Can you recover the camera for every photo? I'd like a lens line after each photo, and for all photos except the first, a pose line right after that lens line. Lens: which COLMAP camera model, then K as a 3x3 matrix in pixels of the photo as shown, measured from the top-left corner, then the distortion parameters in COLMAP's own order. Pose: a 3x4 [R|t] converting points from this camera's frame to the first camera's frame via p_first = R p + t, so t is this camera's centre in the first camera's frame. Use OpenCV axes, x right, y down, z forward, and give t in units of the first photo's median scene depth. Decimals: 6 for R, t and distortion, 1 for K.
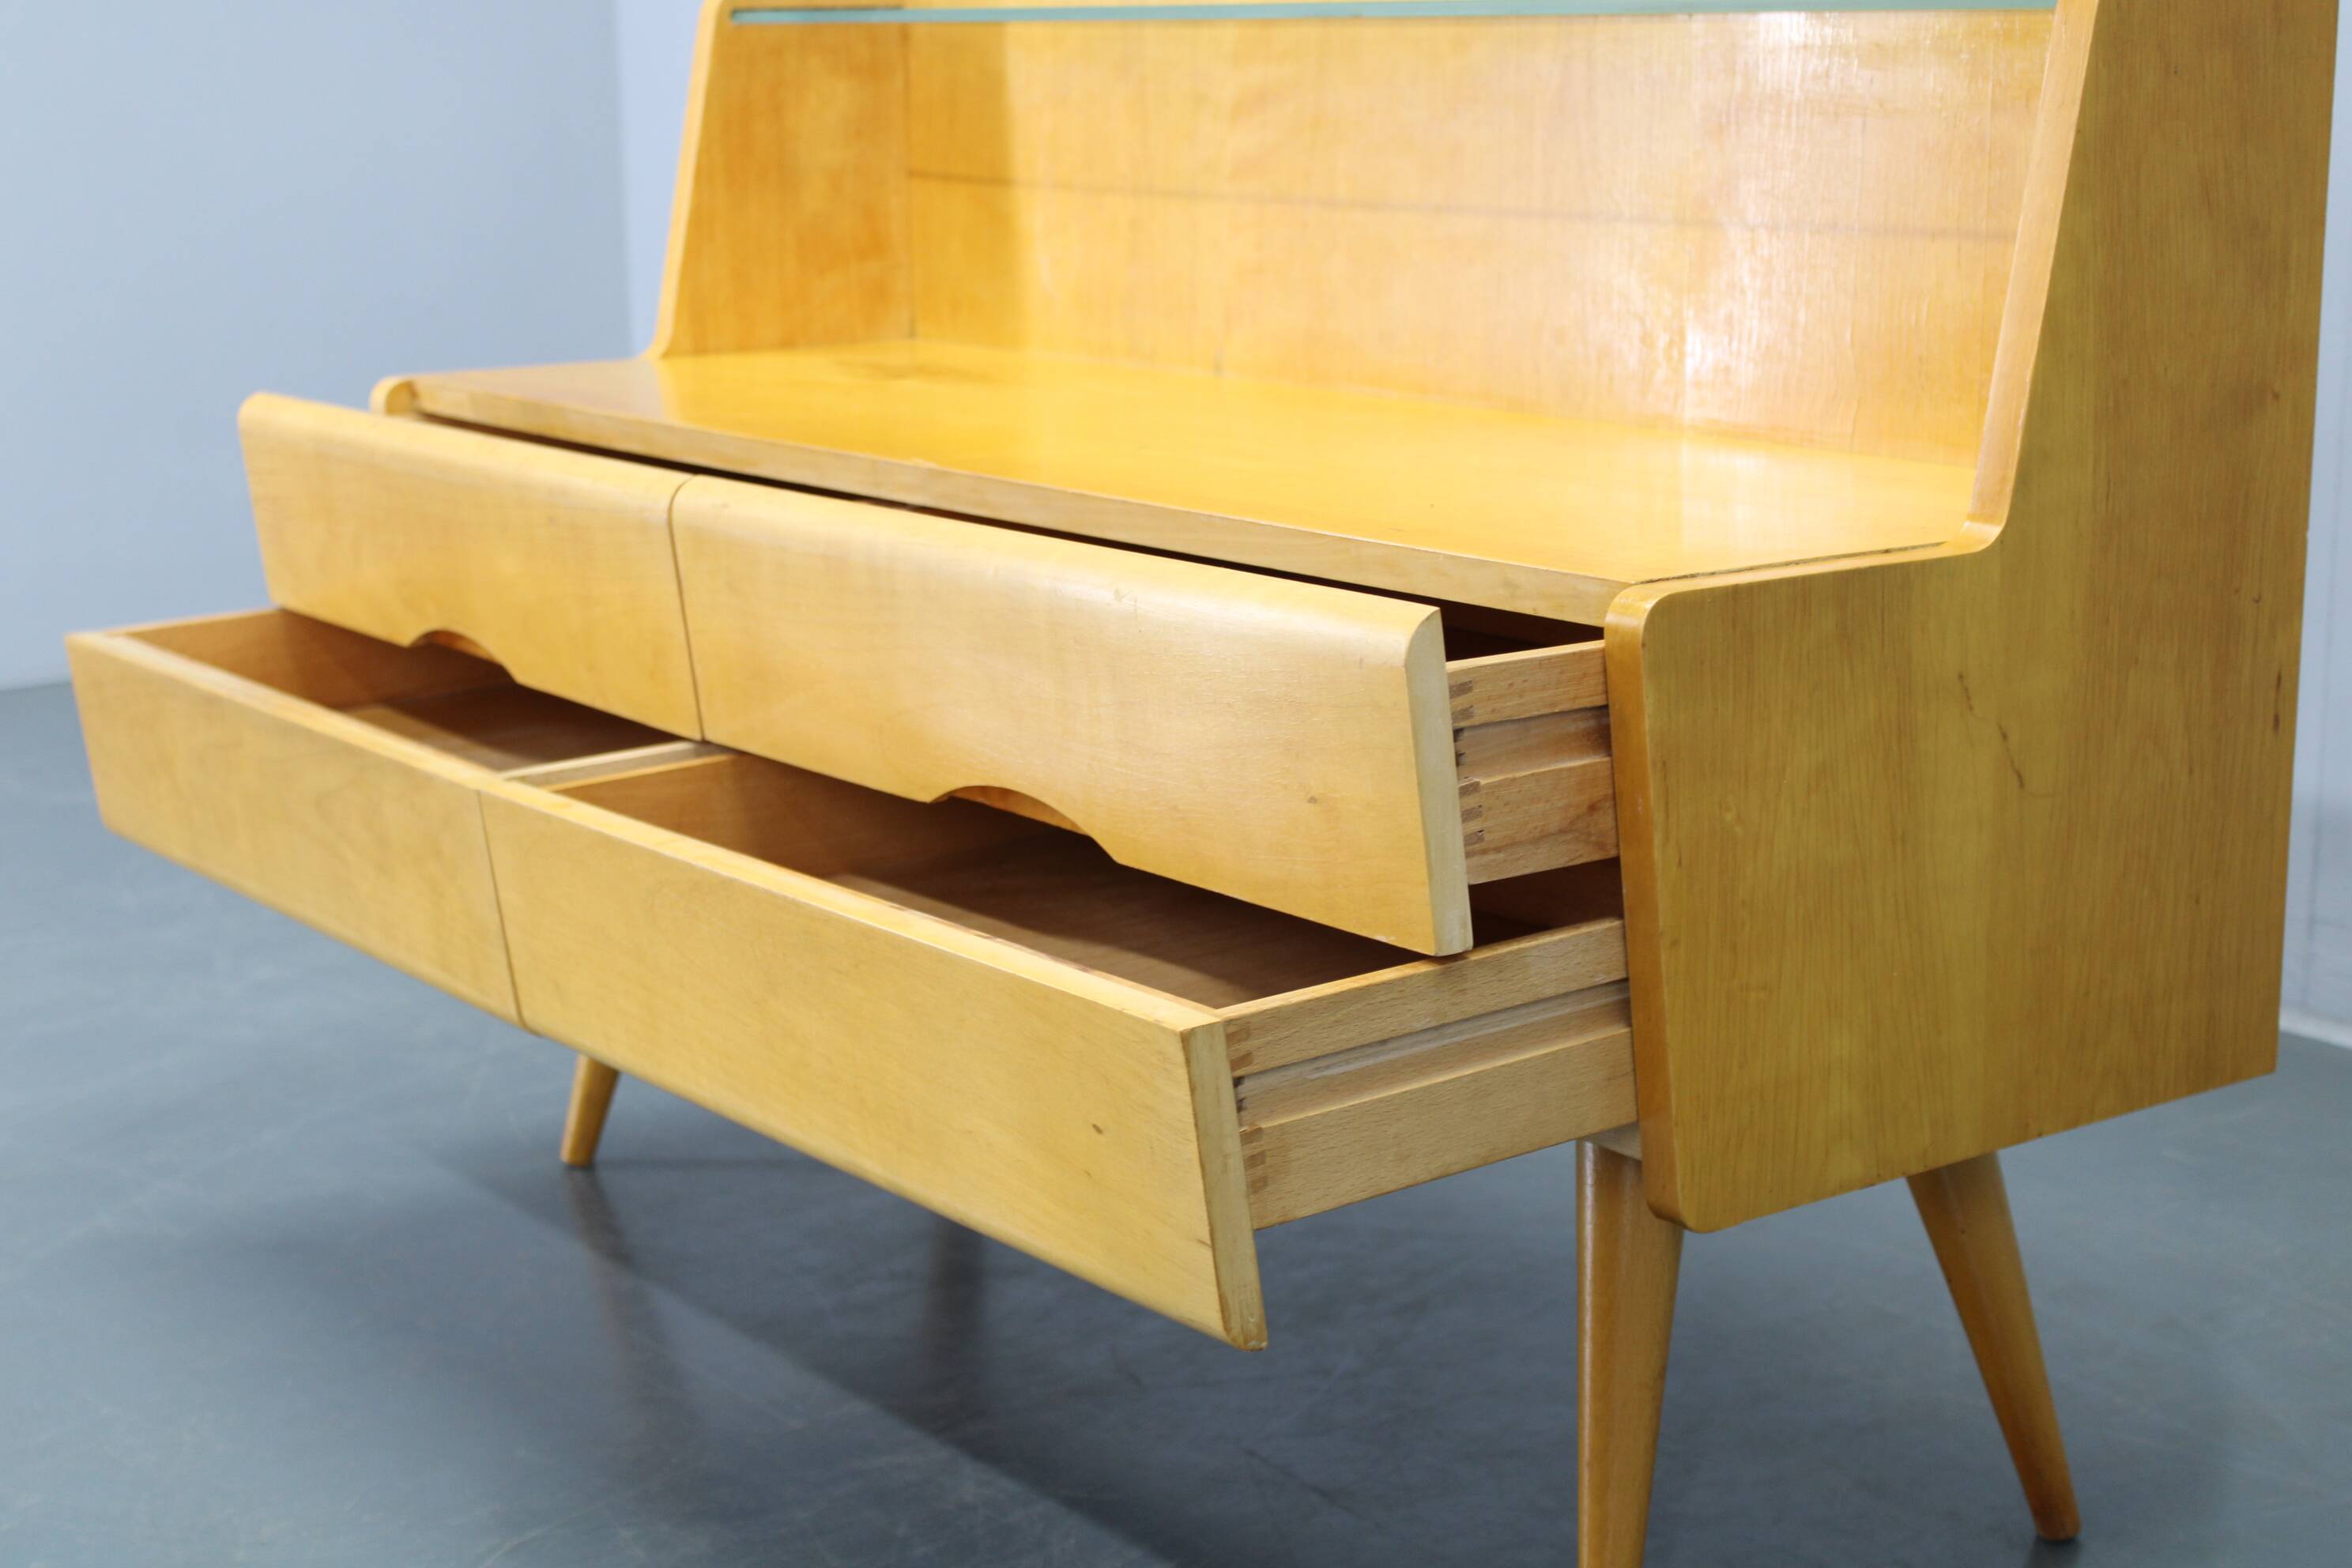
lens RADIAL K [[3387.9, 0, 1163.3], [0, 3387.9, 792.3], [0, 0, 1]] dist [-0.060277, 0.084287]
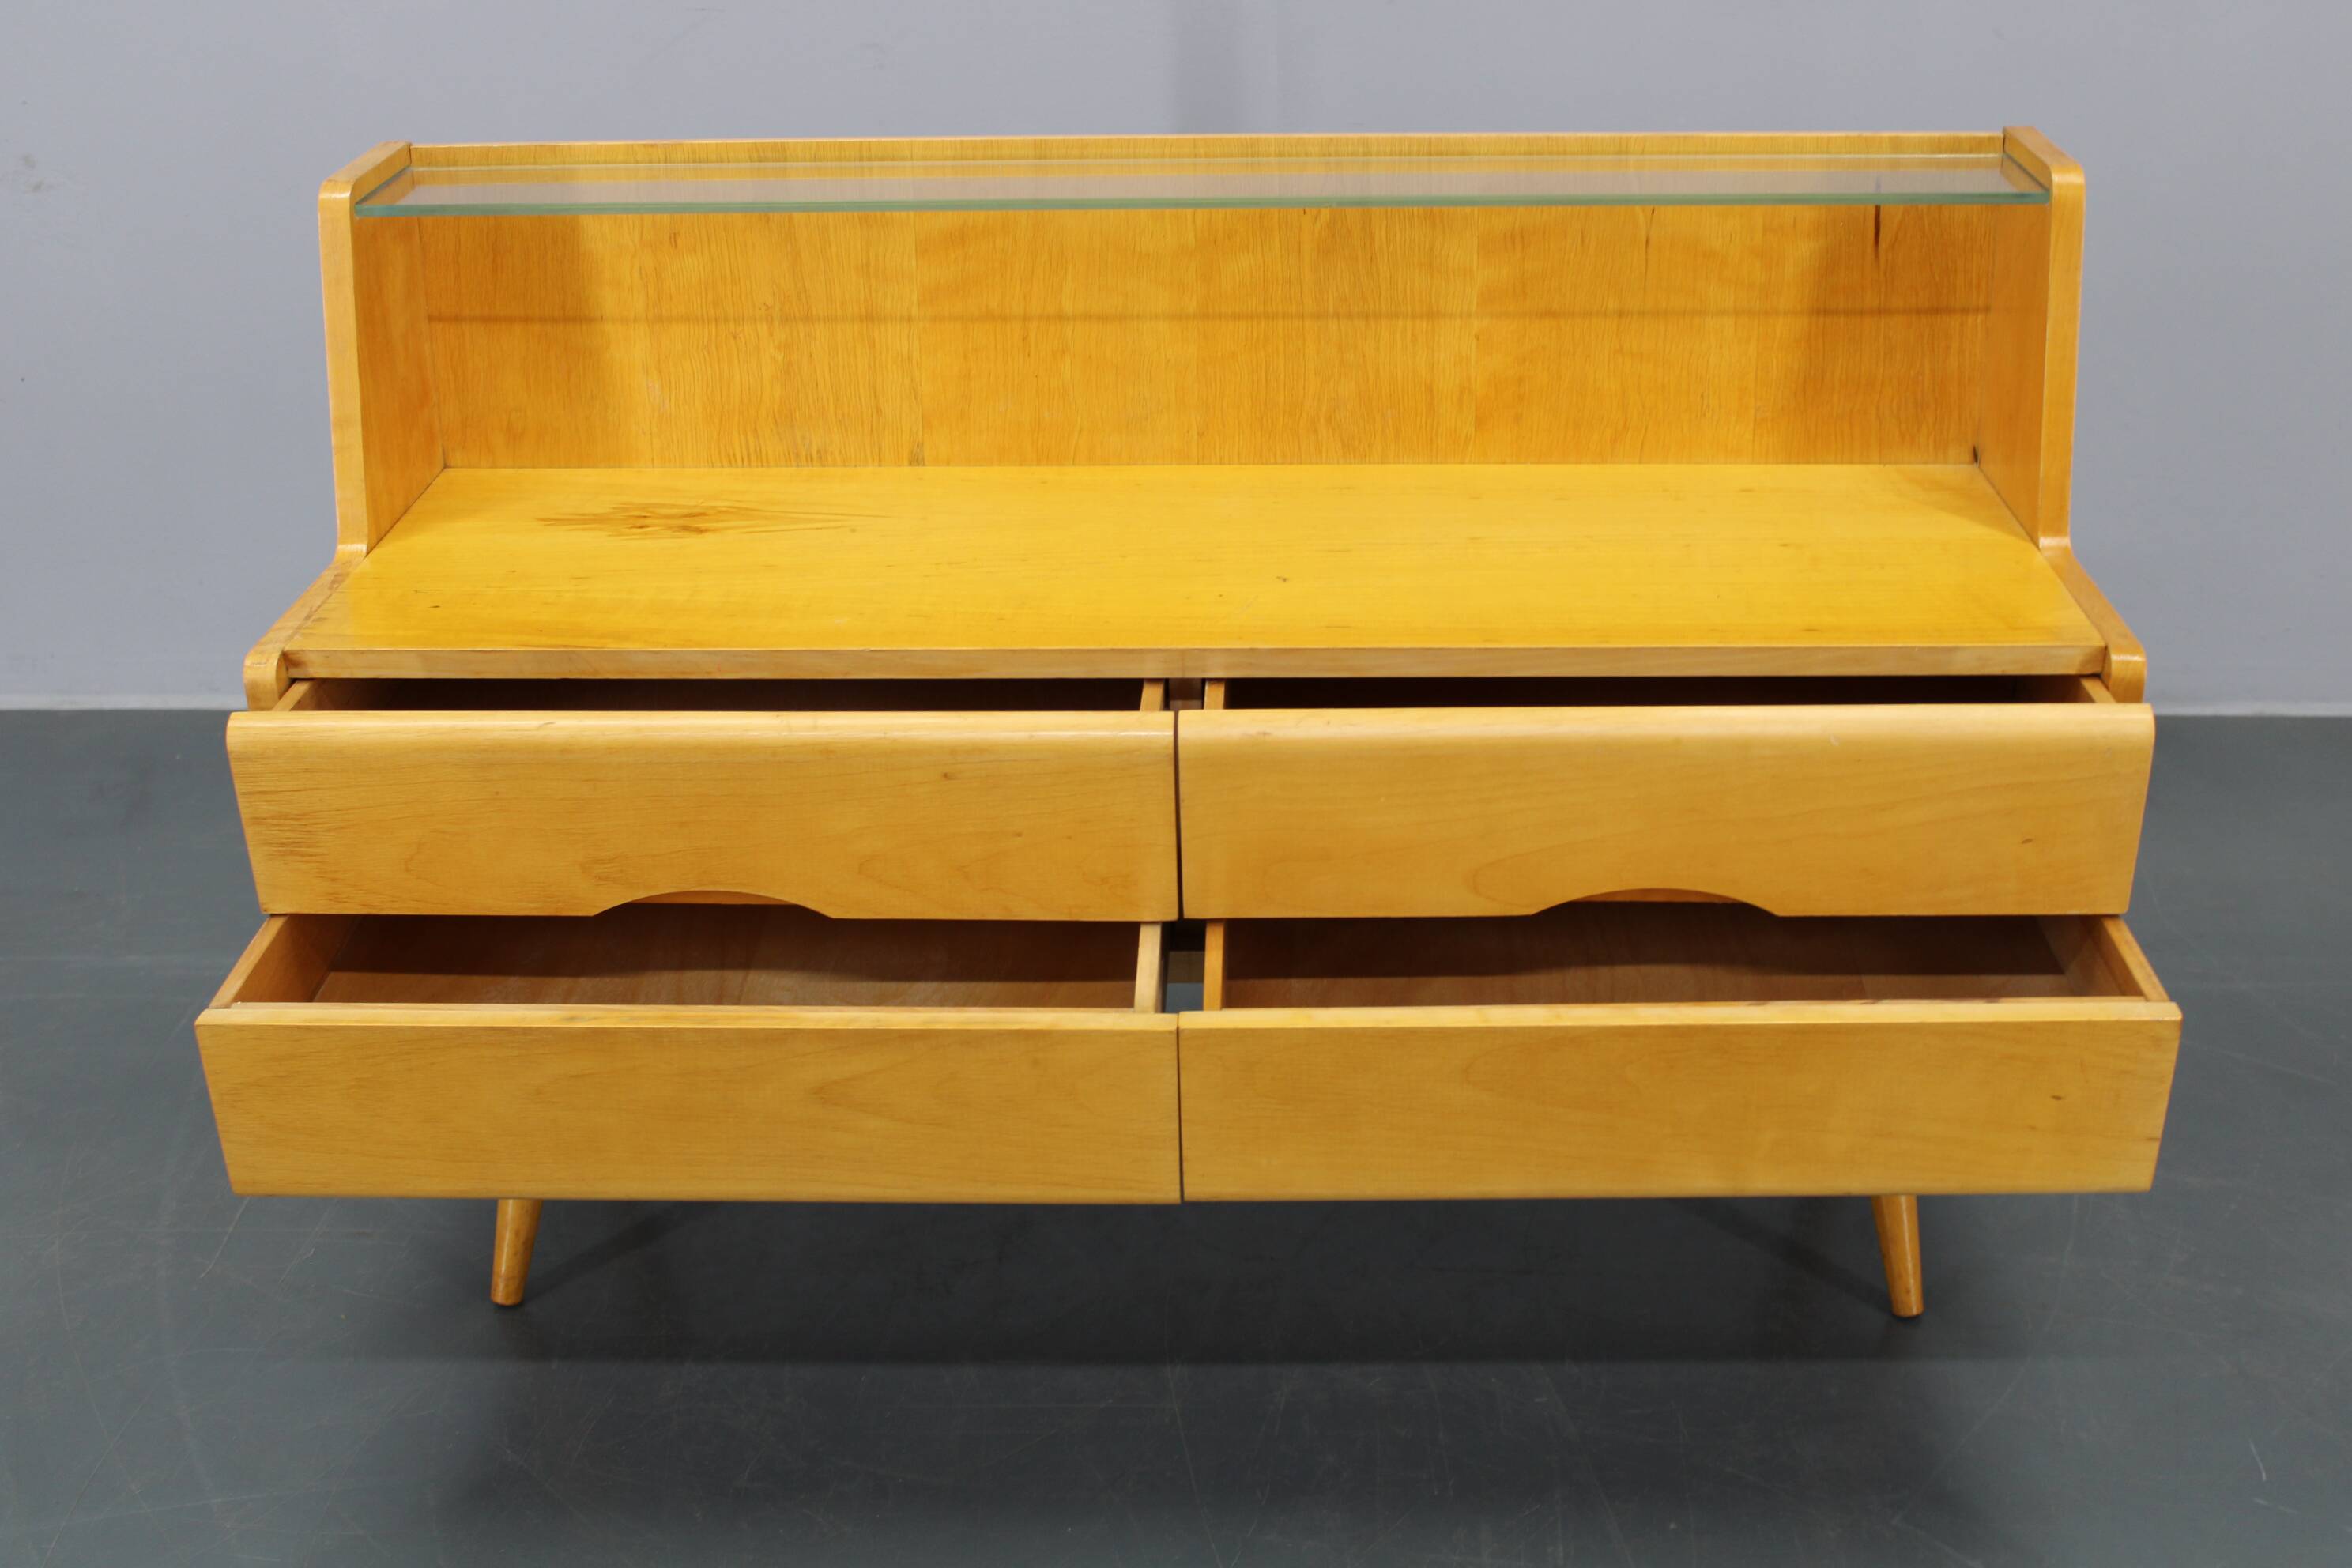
lens RADIAL K [[2891.4, 0, 1174.7], [0, 2891.4, 773.0], [0, 0, 1]] dist [-0.073975, 0.018915]
pose [[0.630090, -0.306489, 0.713478, -0.638685], [0.181778, 0.951500, 0.248204, -0.239140], [-0.754946, -0.026696, 0.655243, 0.248645]]
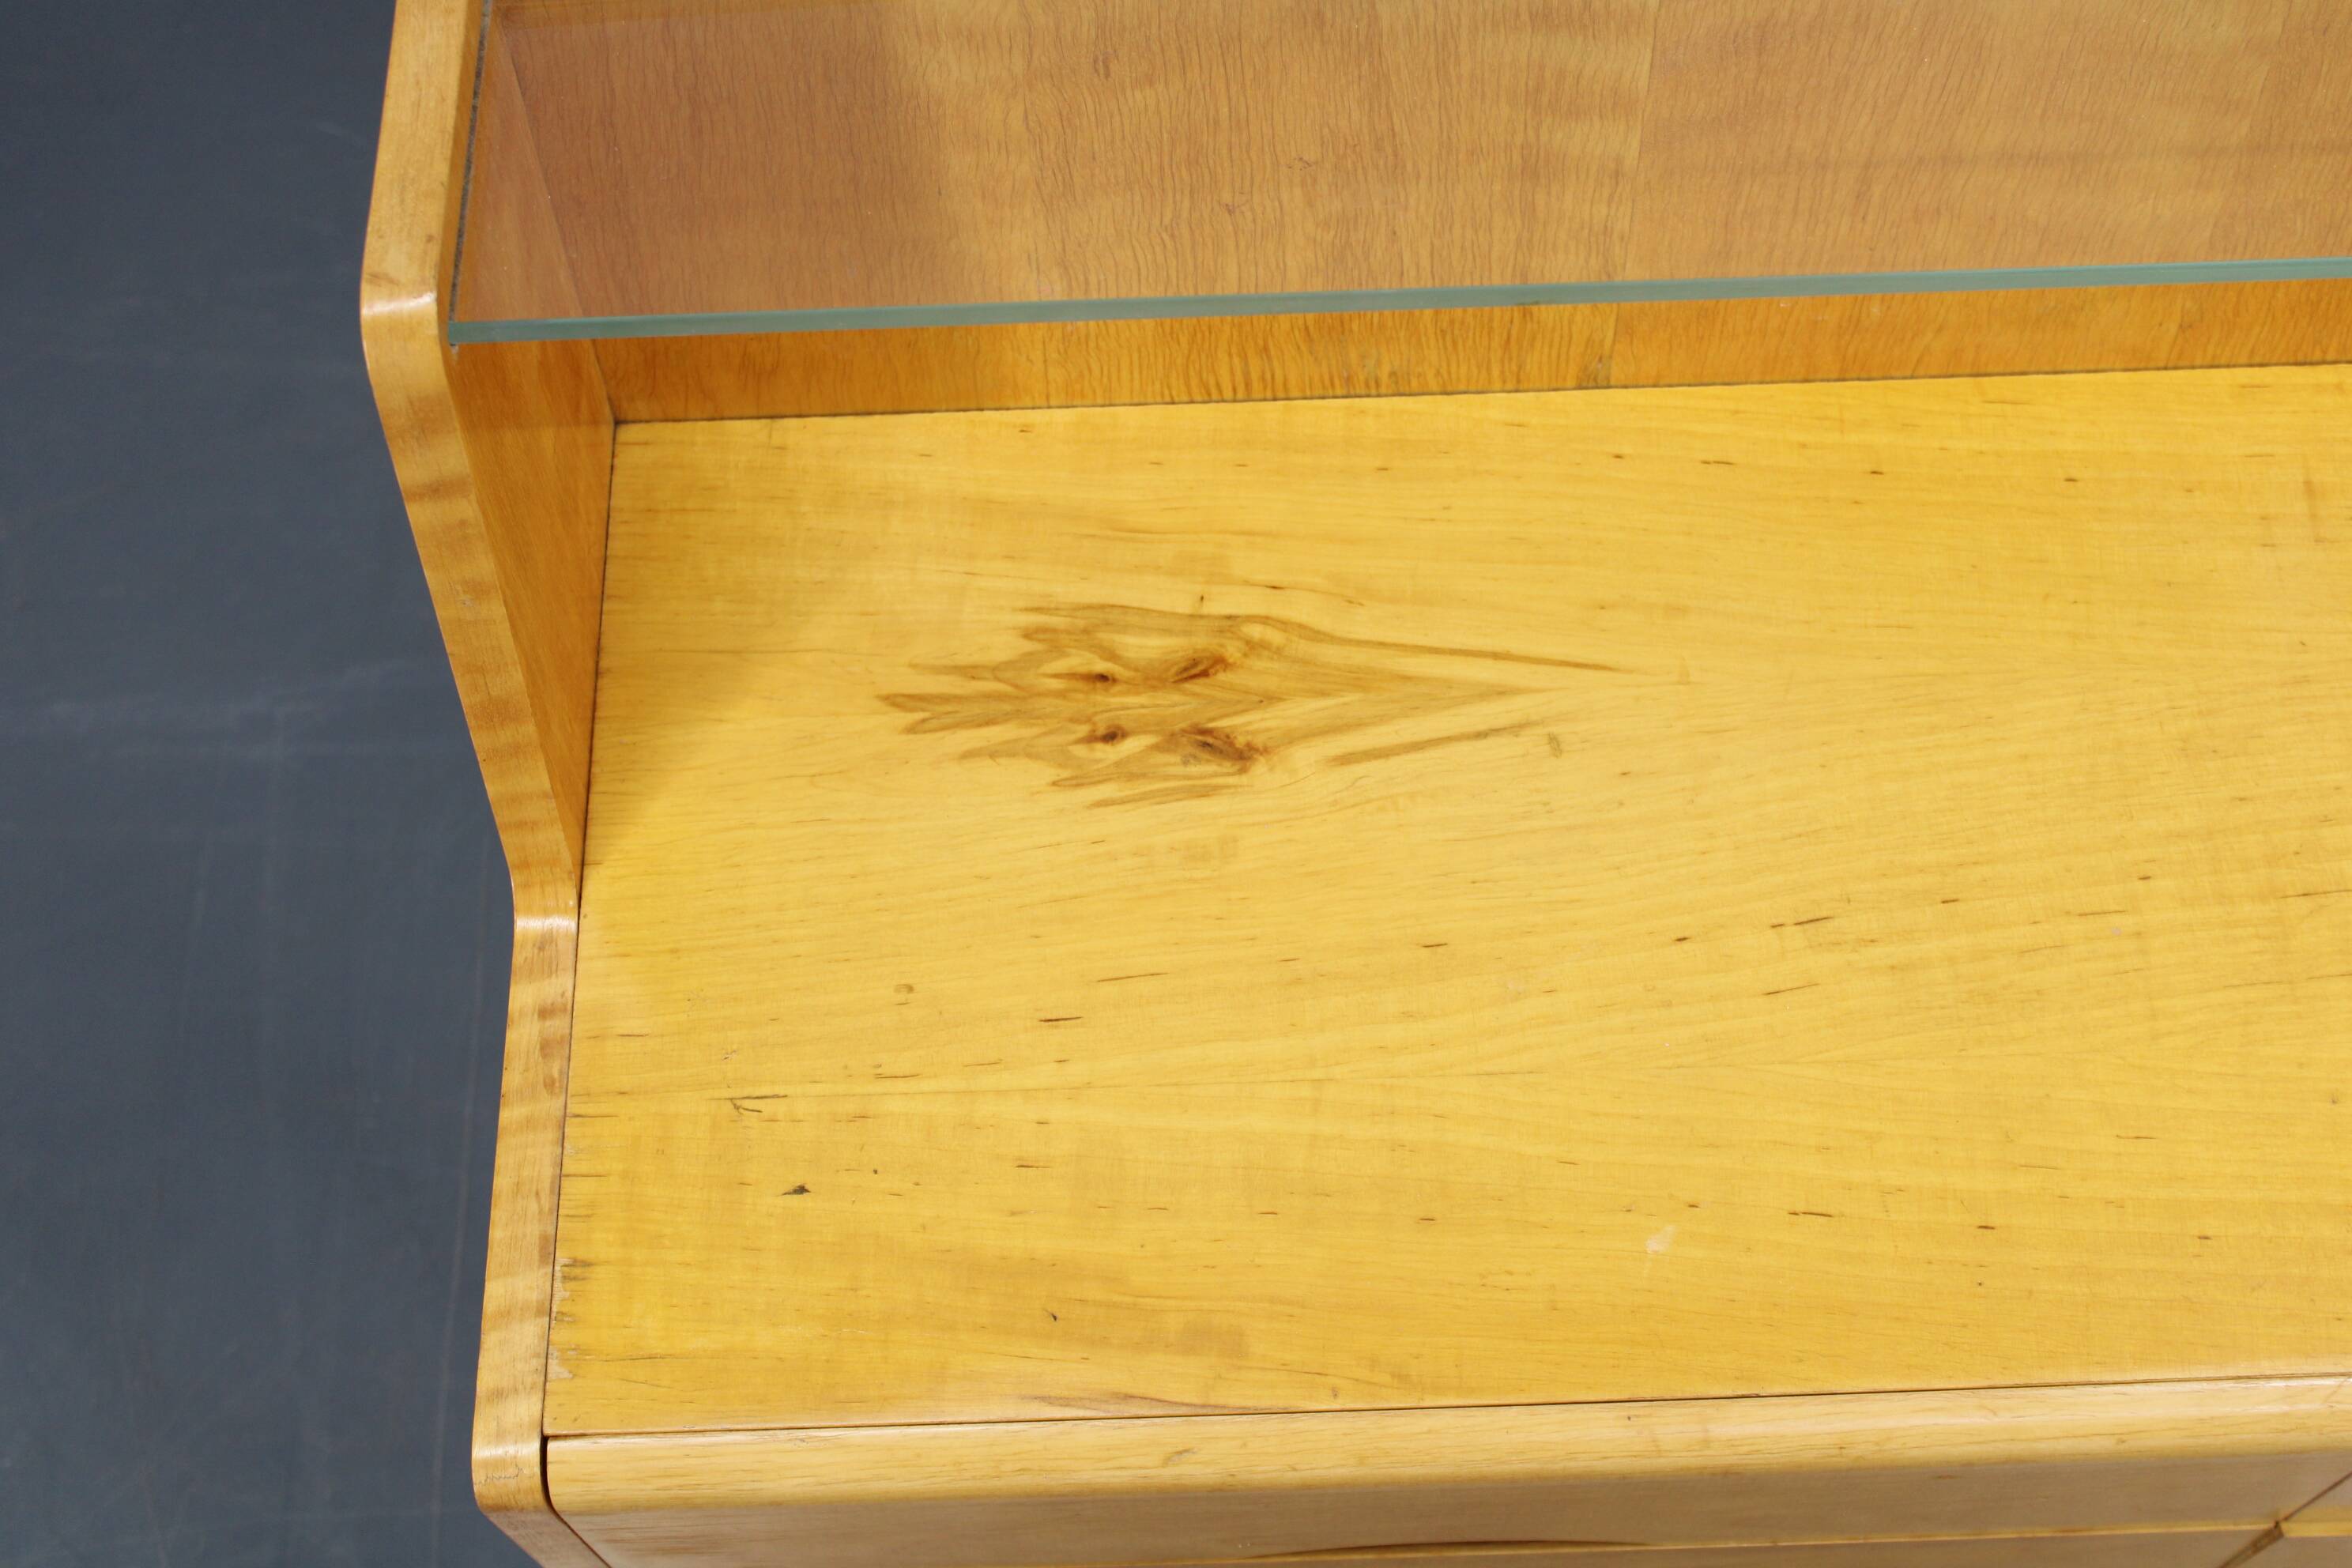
lens RADIAL K [[3165.4, 0, 1176.0], [0, 3165.4, 784.0], [0, 0, 1]] dist [-0.059883, 0.035345]
pose [[0.577142, -0.708482, 0.406153, -0.275742], [0.203349, 0.606356, 0.768753, -0.481976], [-0.790921, -0.361089, 0.494023, 0.714704]]
